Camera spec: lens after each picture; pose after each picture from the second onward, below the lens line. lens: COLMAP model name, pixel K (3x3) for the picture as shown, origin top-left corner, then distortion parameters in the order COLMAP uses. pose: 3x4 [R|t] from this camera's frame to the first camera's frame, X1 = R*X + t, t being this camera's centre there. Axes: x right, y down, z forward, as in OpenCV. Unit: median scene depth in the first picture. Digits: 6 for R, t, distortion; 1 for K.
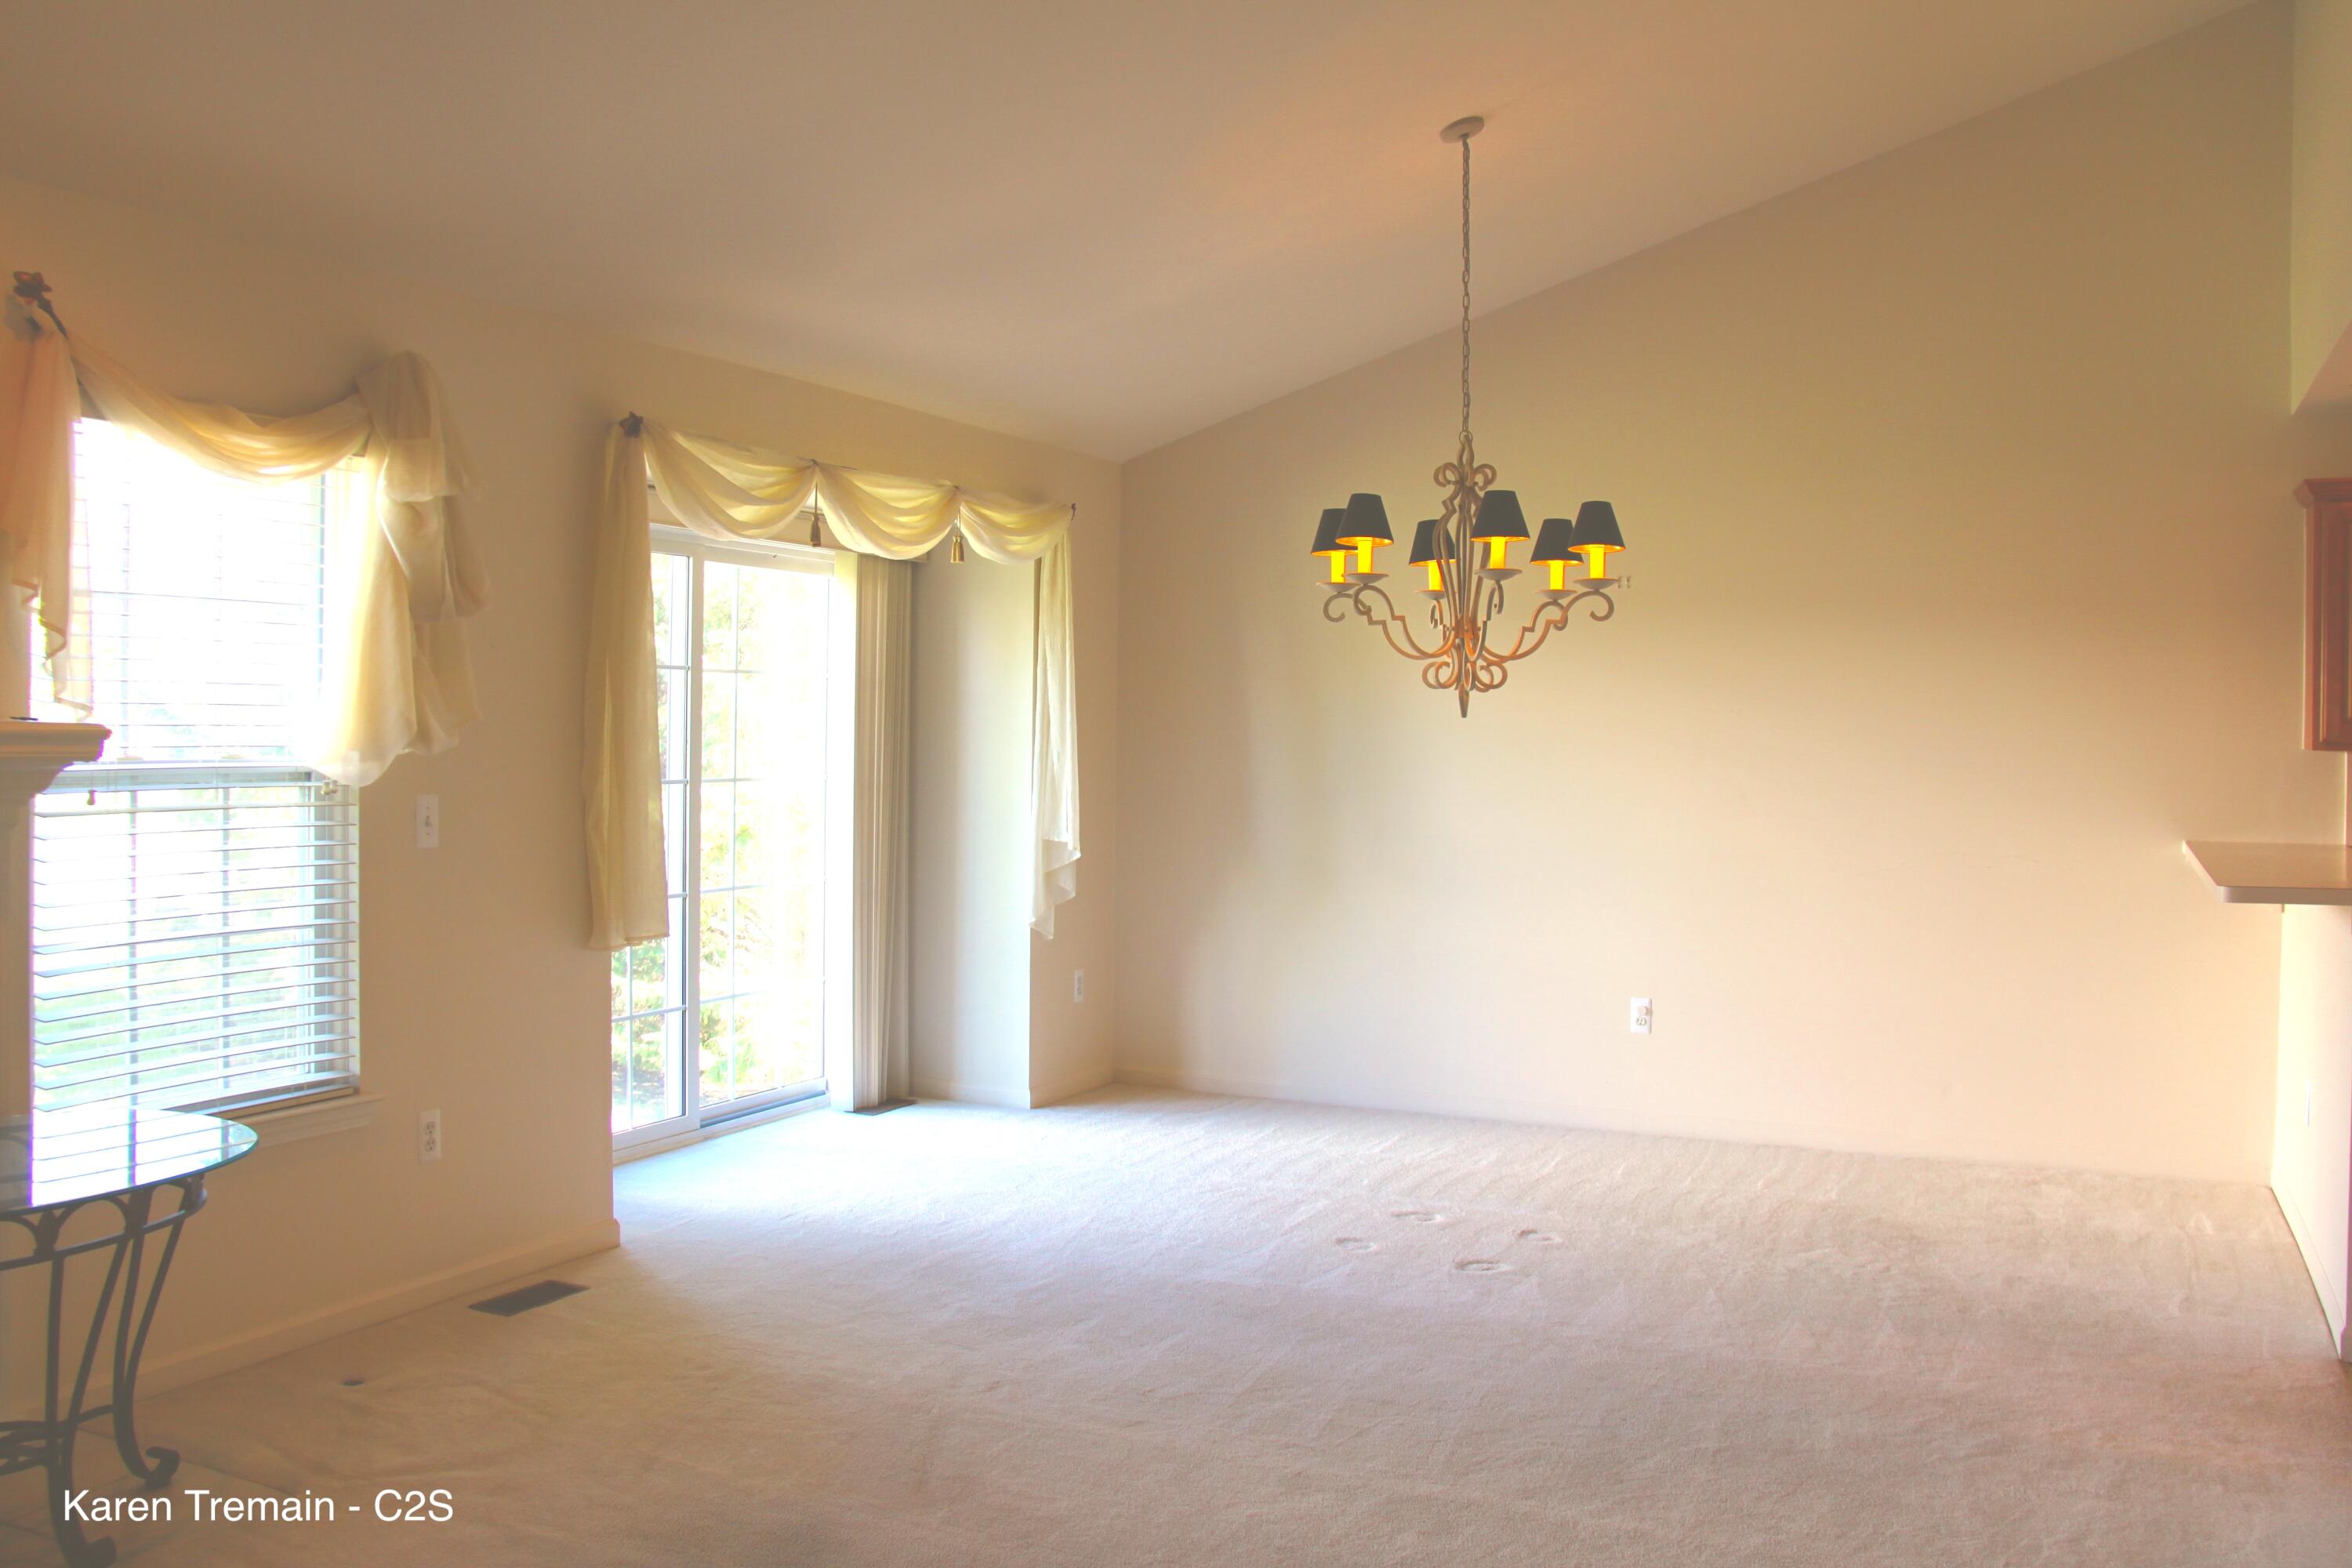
lens RADIAL K [[1997.7, 0, 1177.0], [0, 1997.7, 751.2], [0, 0, 1]] dist [-0.190897, 0.164922]
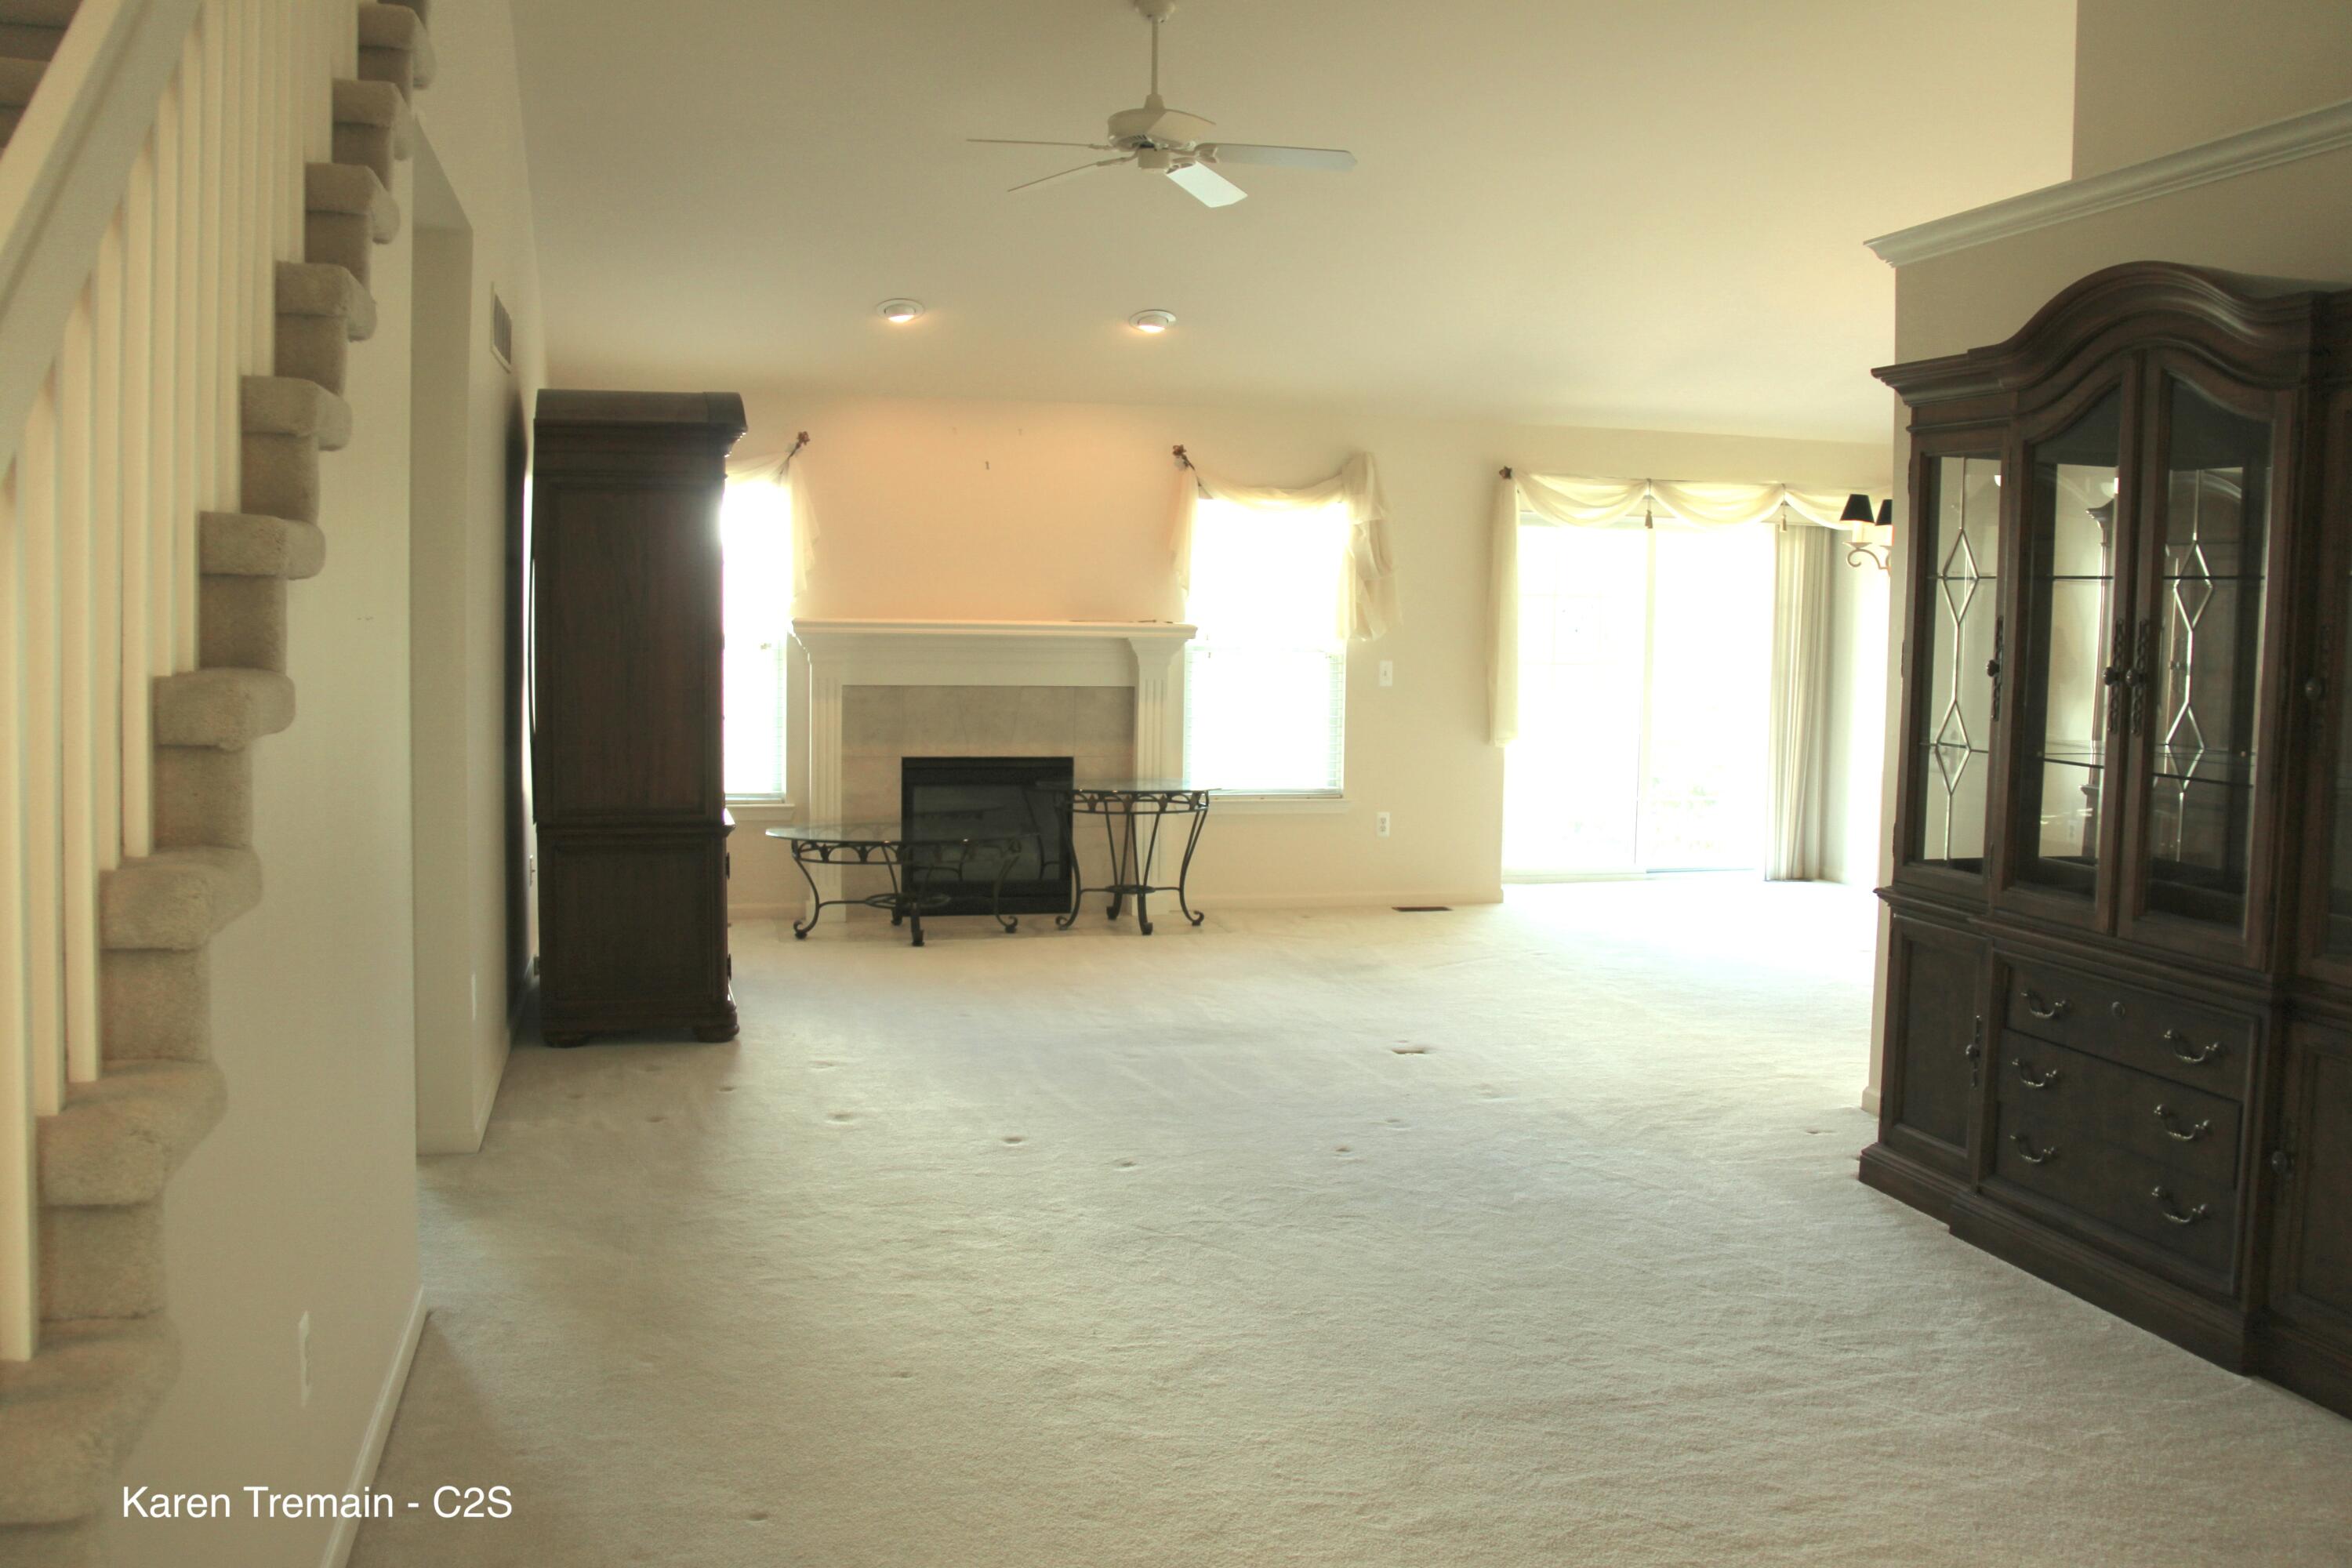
lens RADIAL K [[1997.7, 0, 1177.0], [0, 1997.7, 751.2], [0, 0, 1]] dist [-0.190897, 0.164922]
pose [[0.637053, 0.033795, -0.770079, 1.124390], [-0.010207, 0.999321, 0.035412, 0.045762], [0.770752, -0.014700, 0.636965, -0.537760]]
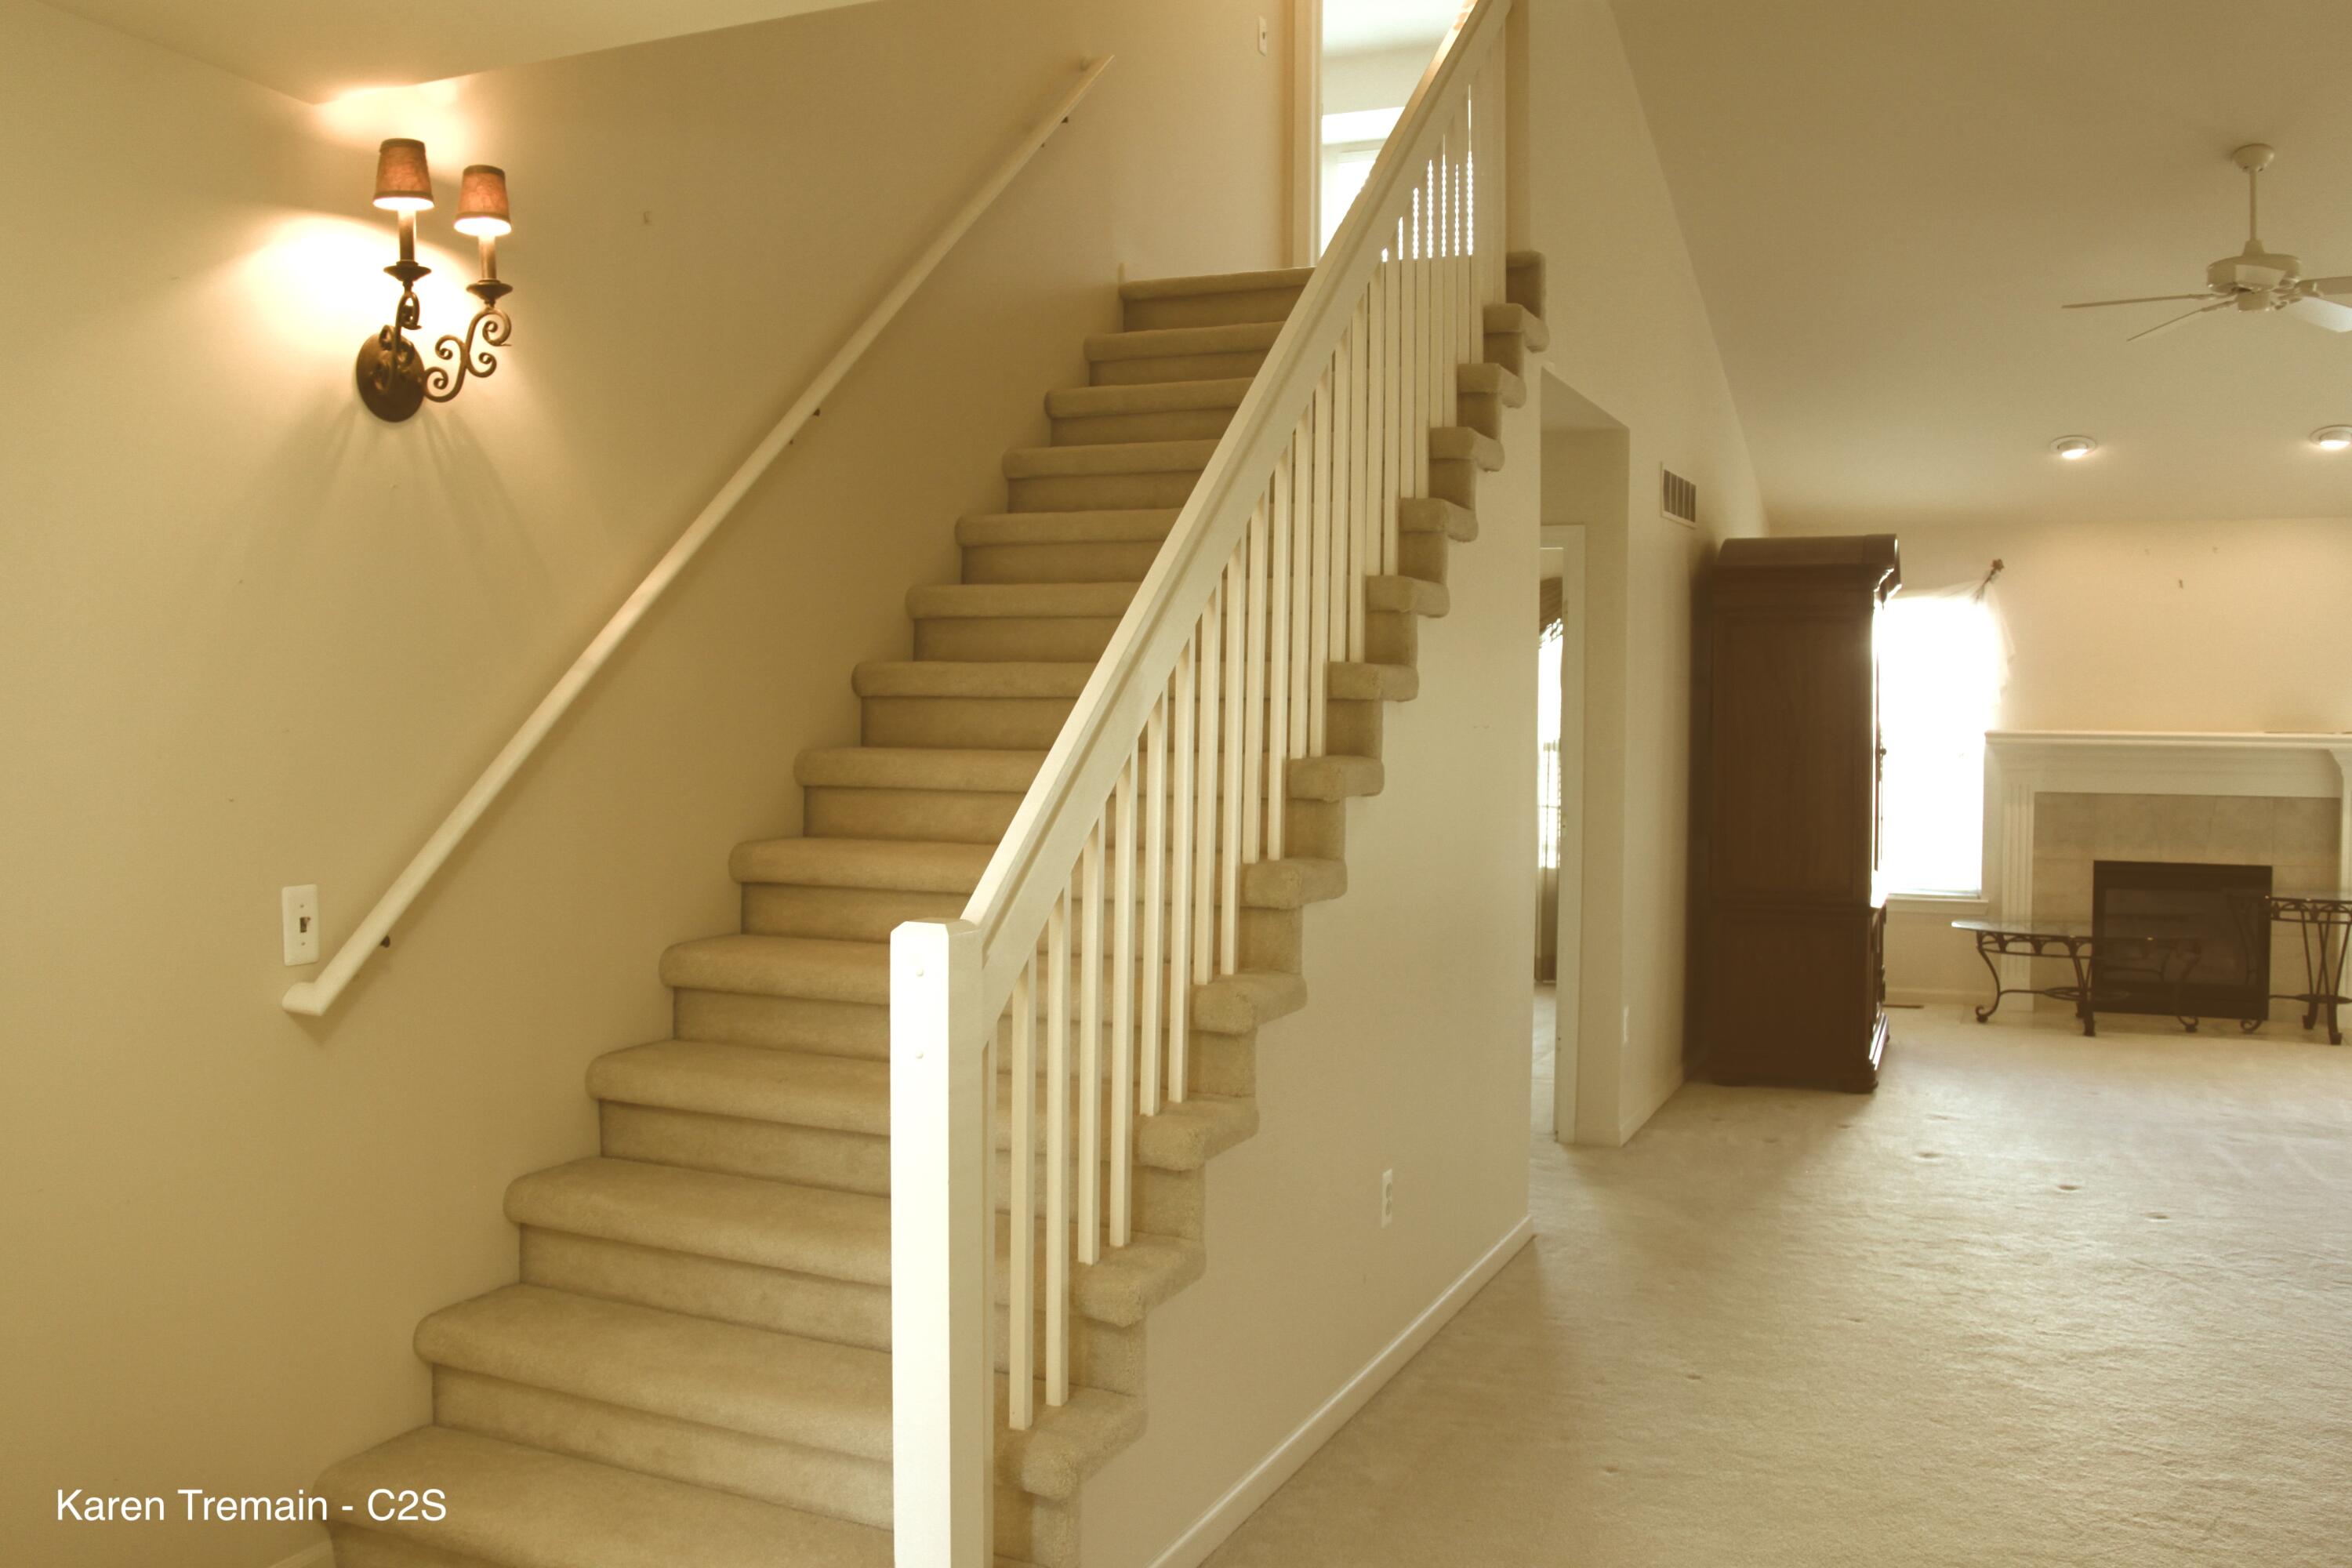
lens RADIAL K [[1997.7, 0, 1177.0], [0, 1997.7, 751.2], [0, 0, 1]] dist [-0.190897, 0.164922]
pose [[0.019342, -0.010042, -0.999763, 1.459658], [-0.023722, 0.999663, -0.010500, 0.053740], [0.999531, 0.023920, 0.019097, -0.495941]]
